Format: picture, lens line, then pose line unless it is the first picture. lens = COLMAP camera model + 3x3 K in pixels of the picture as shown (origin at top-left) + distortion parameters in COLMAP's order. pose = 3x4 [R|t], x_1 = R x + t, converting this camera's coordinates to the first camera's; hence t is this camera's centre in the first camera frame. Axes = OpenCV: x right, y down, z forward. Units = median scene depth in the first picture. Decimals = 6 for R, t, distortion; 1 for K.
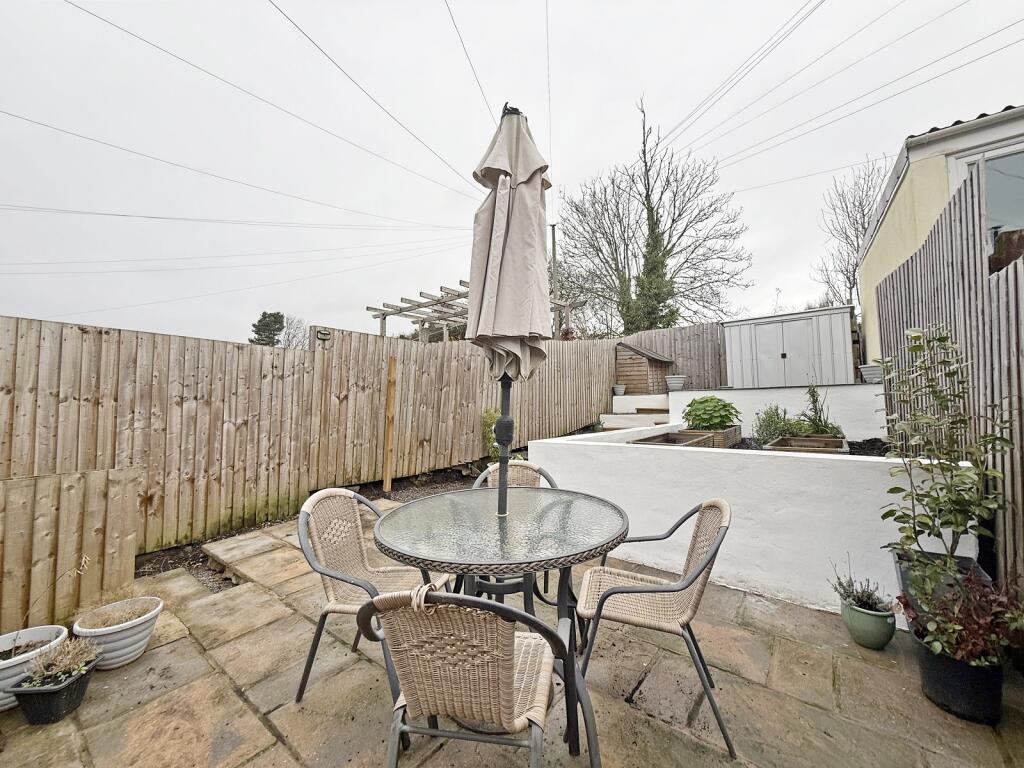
lens RADIAL K [[396.4, 0, 512.0], [0, 396.4, 384.0], [0, 0, 1]] dist [0.000661, -0.000039]
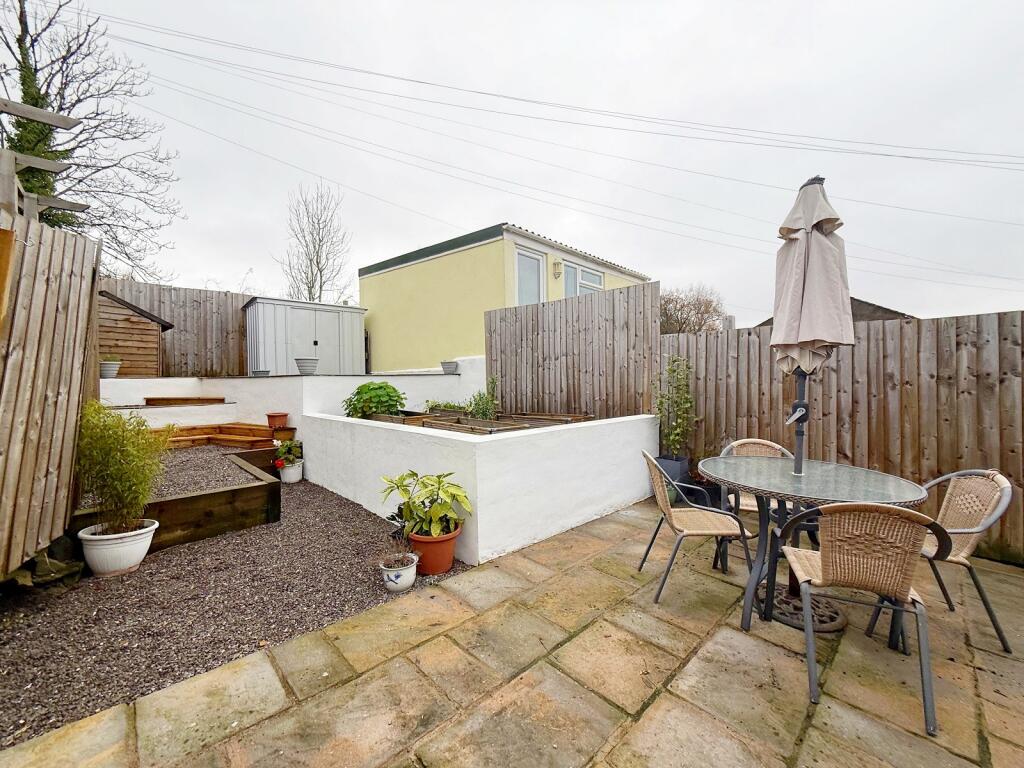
lens RADIAL K [[396.4, 0, 512.0], [0, 396.4, 384.0], [0, 0, 1]] dist [0.000661, -0.000039]
pose [[0.148014, 0.001014, 0.988985, -0.243248], [-0.042515, 0.999082, 0.005339, 0.008614], [-0.988071, -0.042837, 0.147921, 0.287464]]
